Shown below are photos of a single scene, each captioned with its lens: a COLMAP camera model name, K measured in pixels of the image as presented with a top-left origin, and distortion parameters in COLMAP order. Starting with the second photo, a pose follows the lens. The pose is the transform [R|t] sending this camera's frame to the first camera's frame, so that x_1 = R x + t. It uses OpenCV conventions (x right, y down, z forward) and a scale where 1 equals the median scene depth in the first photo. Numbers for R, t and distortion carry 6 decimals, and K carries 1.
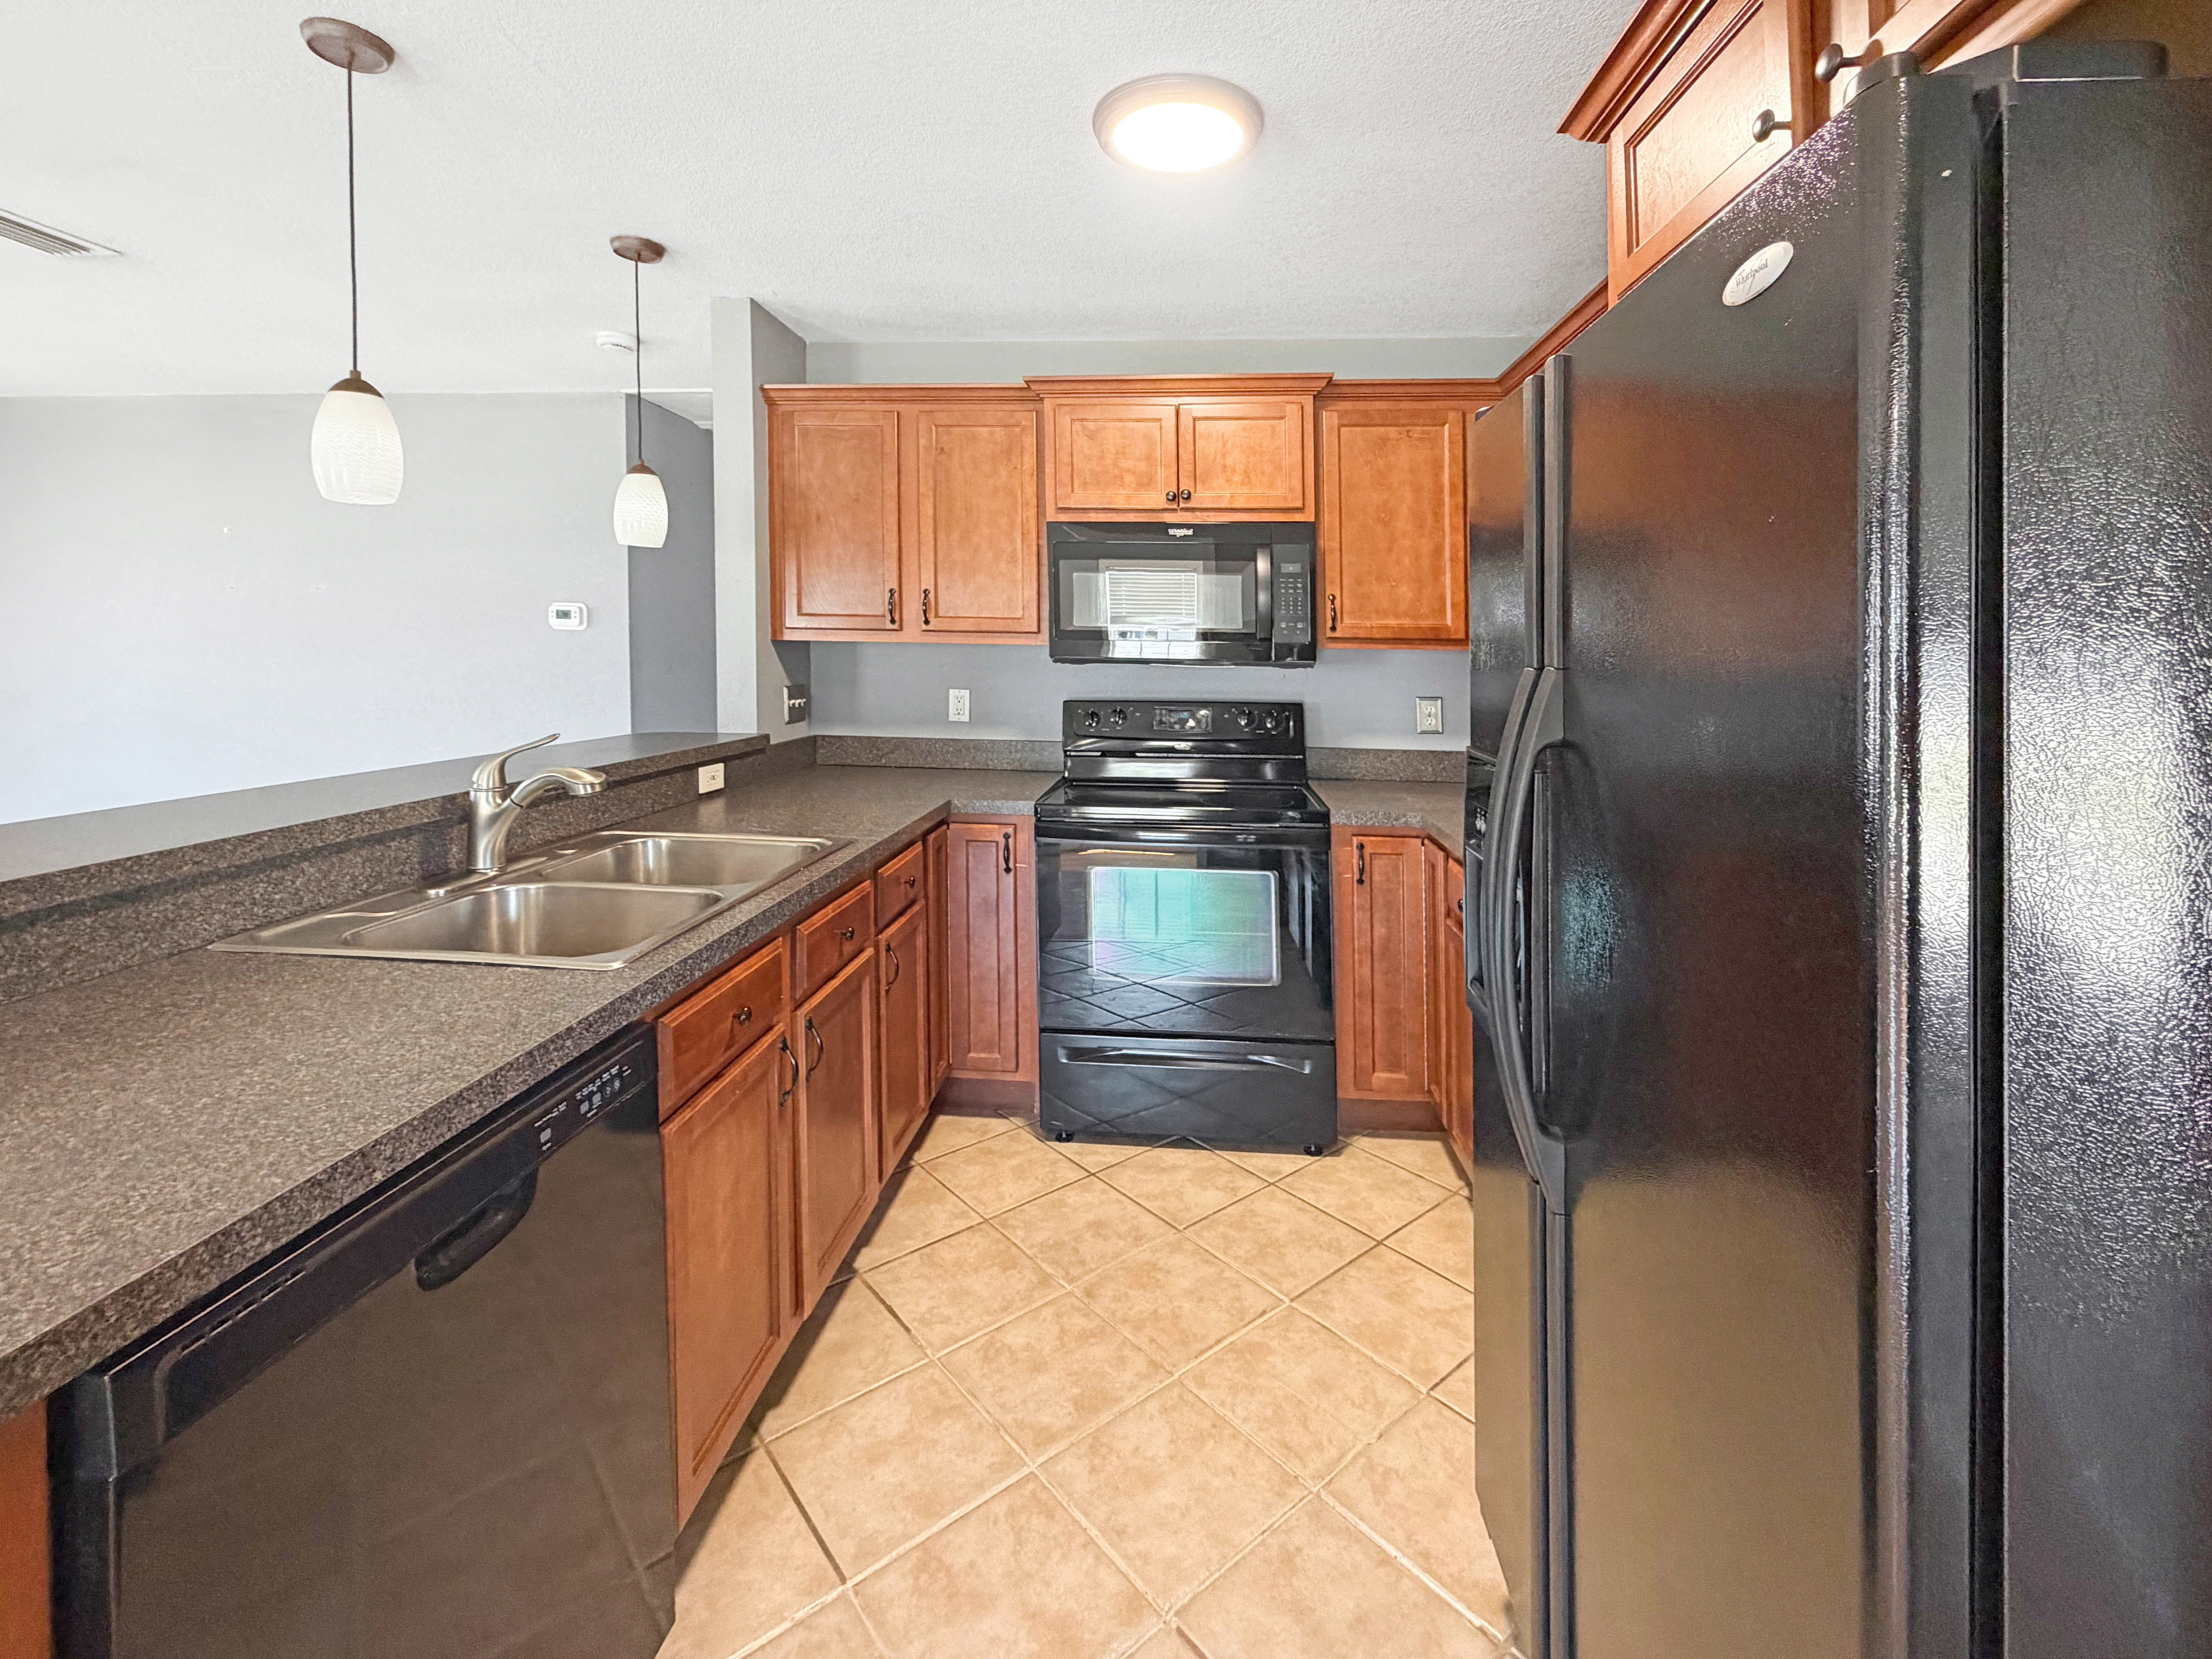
lens RADIAL K [[994.4, 0, 1107.8], [0, 994.4, 659.3], [0, 0, 1]] dist [-0.001470, -0.000002]
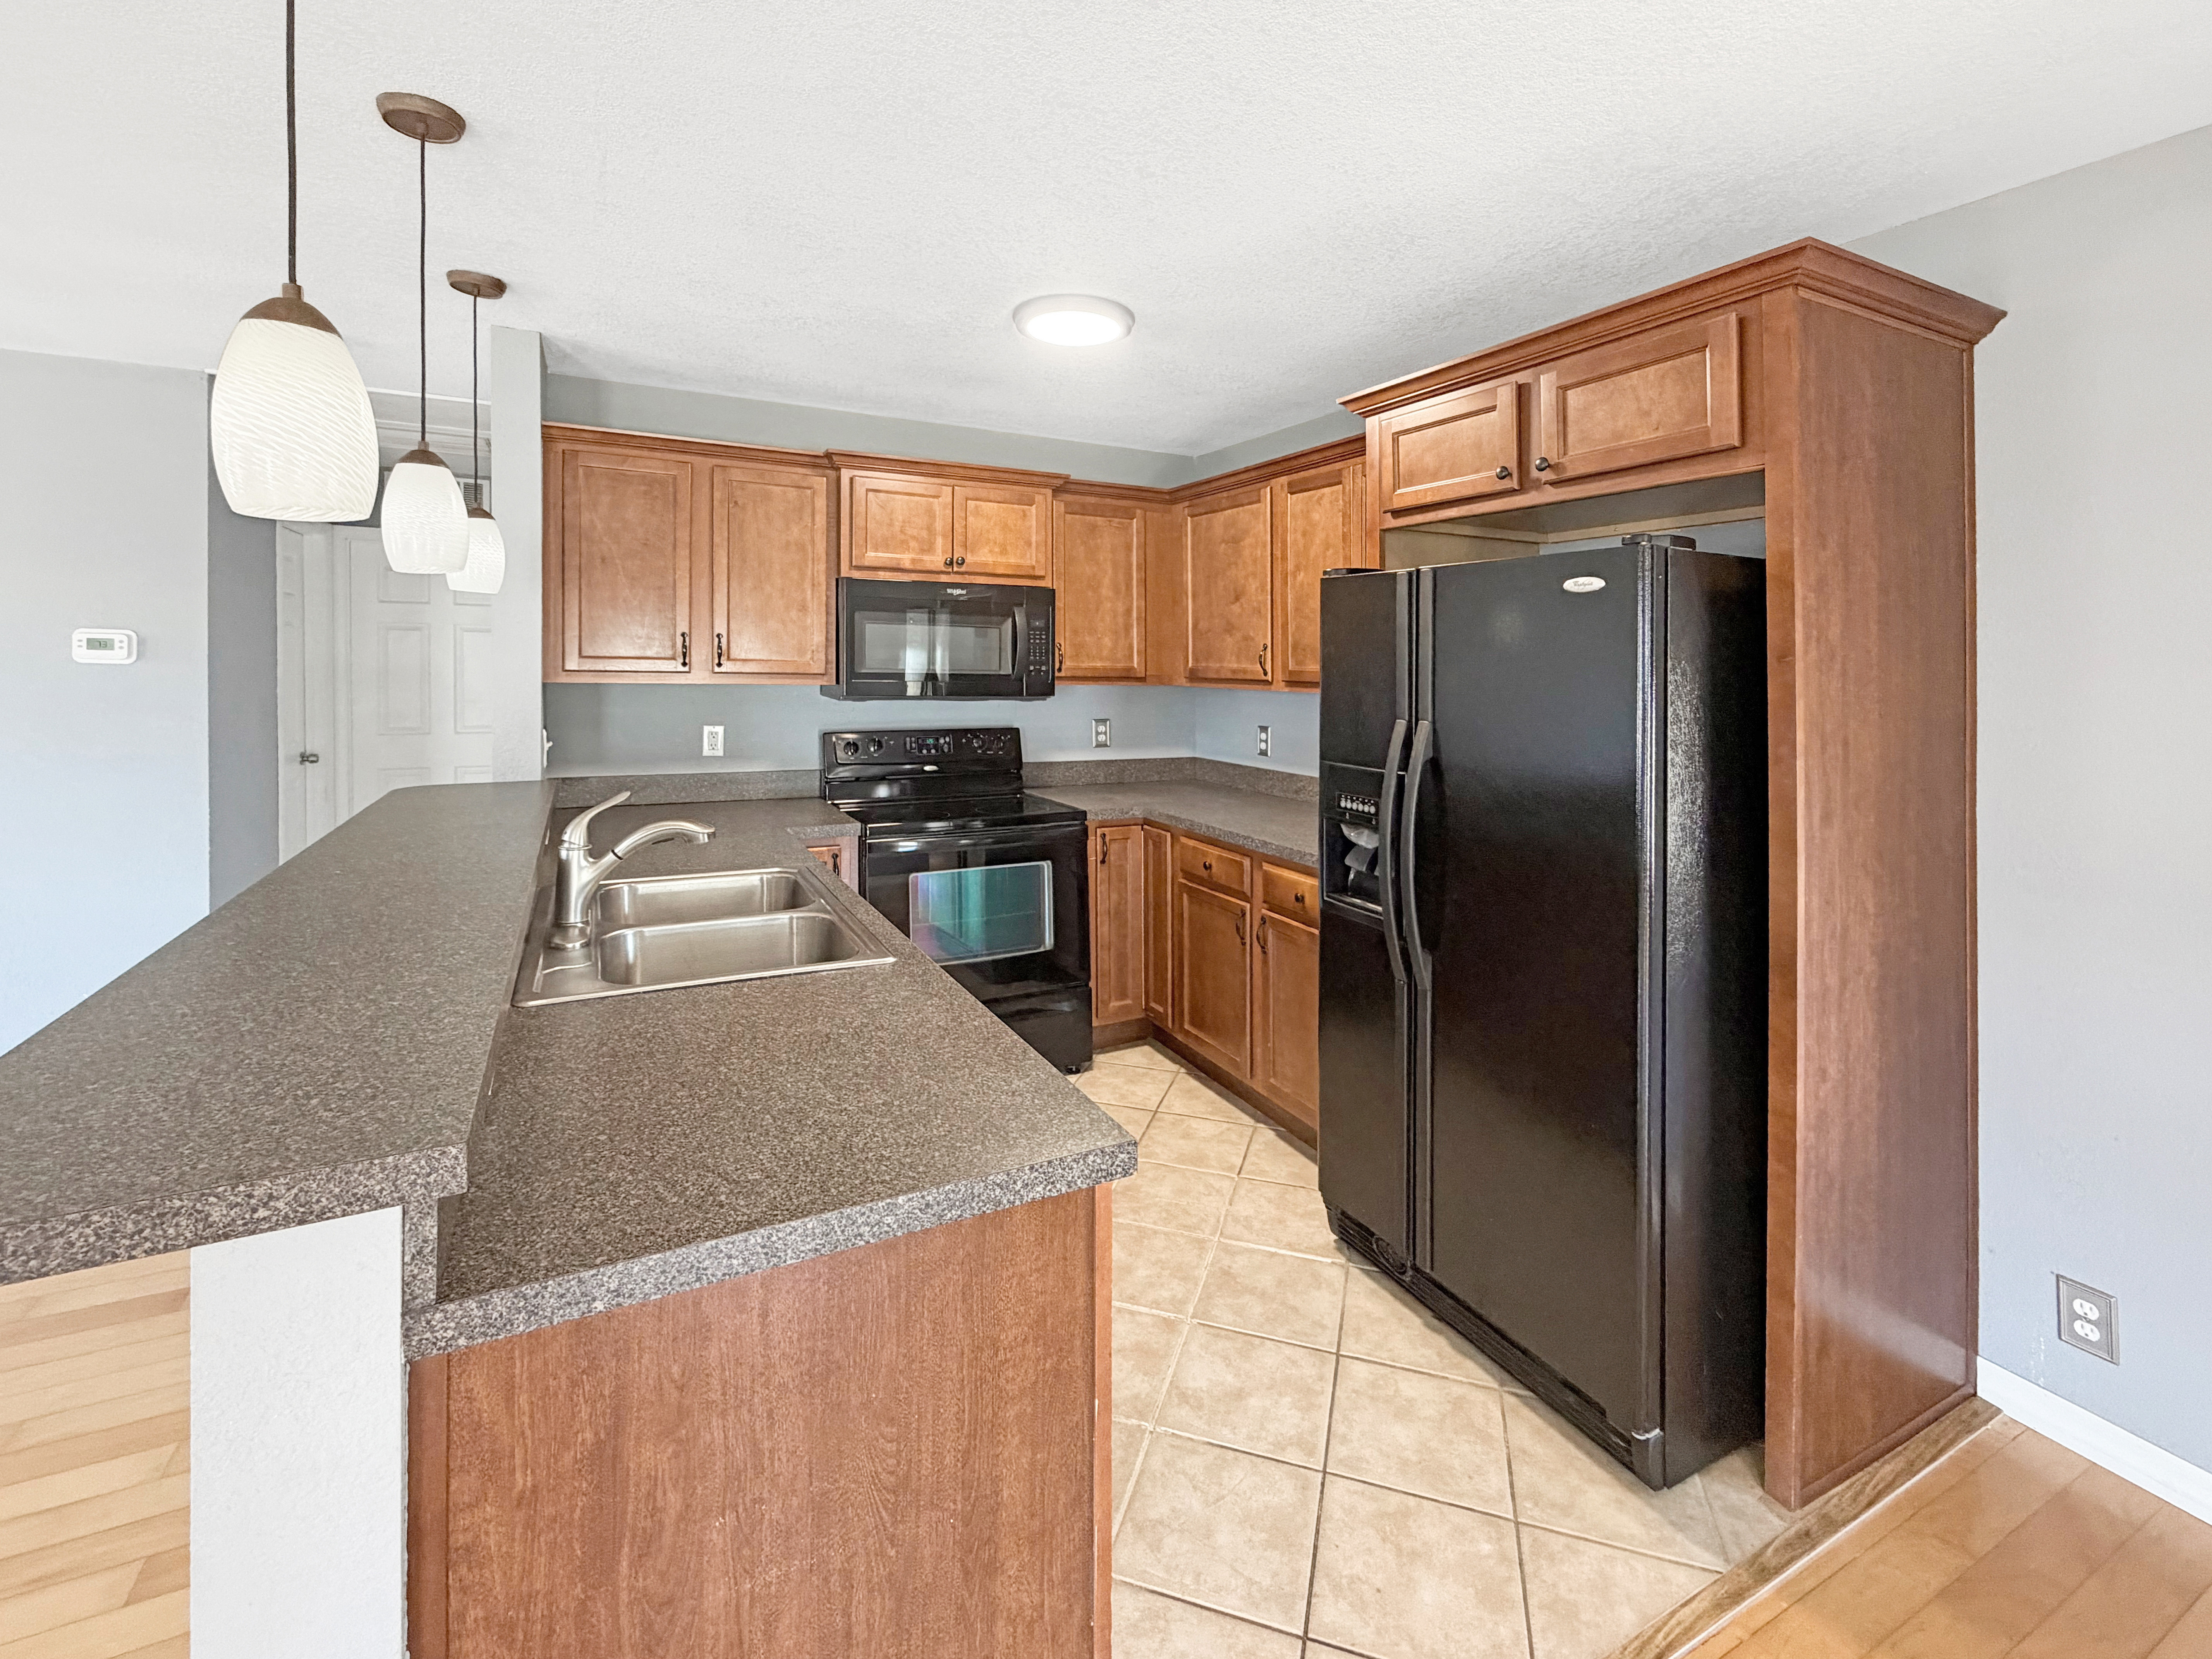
lens RADIAL K [[994.4, 0, 1127.9], [0, 994.4, 664.2], [0, 0, 1]] dist [-0.001470, -0.000002]
pose [[0.839803, -0.001047, 0.542890, -0.396462], [0.001718, 0.999998, -0.000729, -0.036891], [-0.542888, 0.001545, 0.839803, -0.126409]]
